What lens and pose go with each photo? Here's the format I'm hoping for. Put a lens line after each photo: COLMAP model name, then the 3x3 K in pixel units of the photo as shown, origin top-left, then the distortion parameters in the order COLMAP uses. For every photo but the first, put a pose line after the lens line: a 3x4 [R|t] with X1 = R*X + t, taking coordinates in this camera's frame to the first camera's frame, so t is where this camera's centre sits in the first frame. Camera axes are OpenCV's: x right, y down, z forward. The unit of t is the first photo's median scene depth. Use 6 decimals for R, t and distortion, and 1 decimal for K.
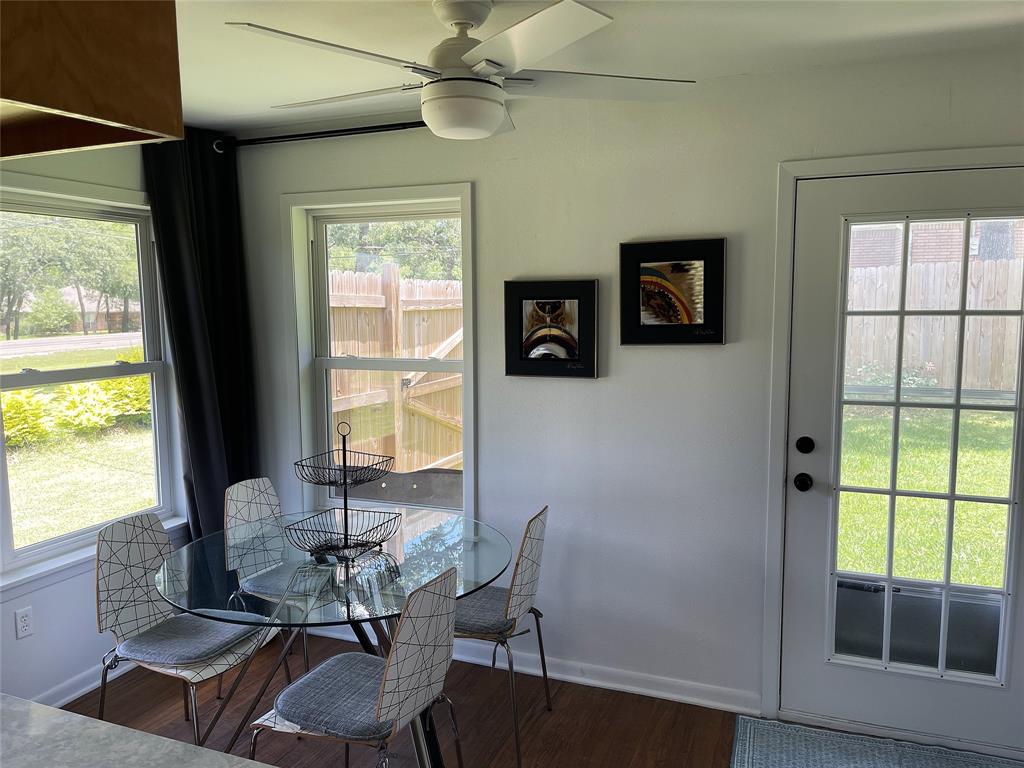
lens RADIAL K [[768.7, 0, 509.3], [0, 768.7, 384.0], [0, 0, 1]] dist [0.065690, -0.084357]
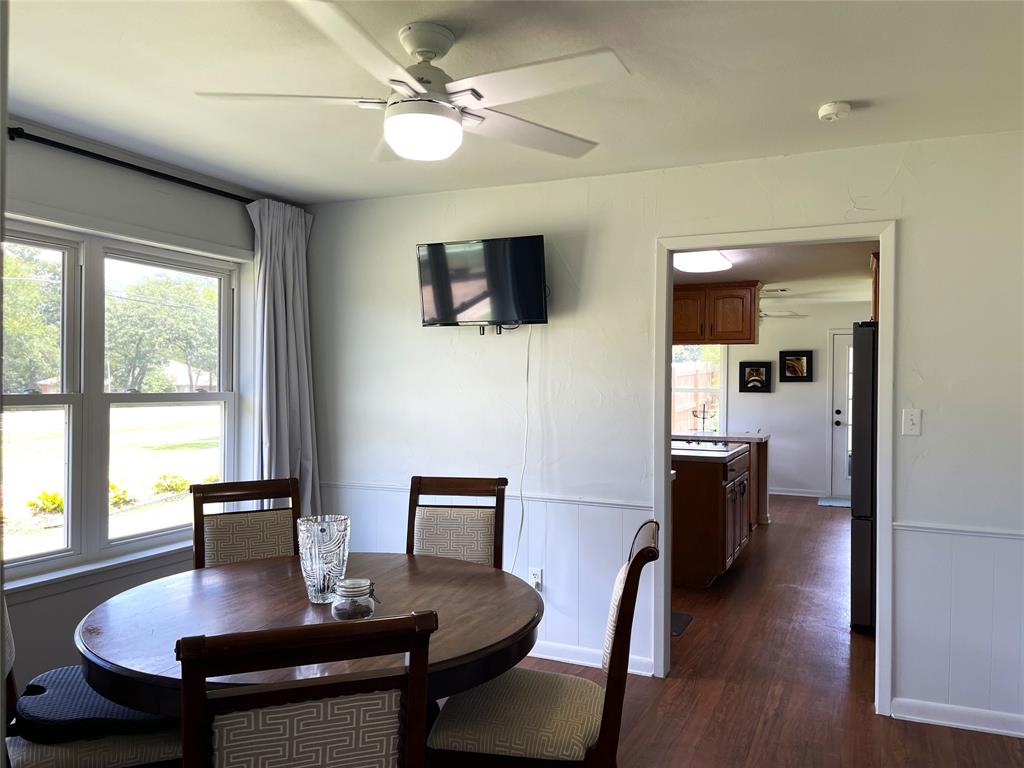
lens RADIAL K [[768.7, 0, 509.3], [0, 768.7, 384.0], [0, 0, 1]] dist [0.065690, -0.084357]
pose [[0.998645, 0.021143, -0.047550, -0.830297], [-0.026090, 0.994028, -0.105961, 0.329535], [0.045026, 0.107058, 0.993233, -2.268777]]
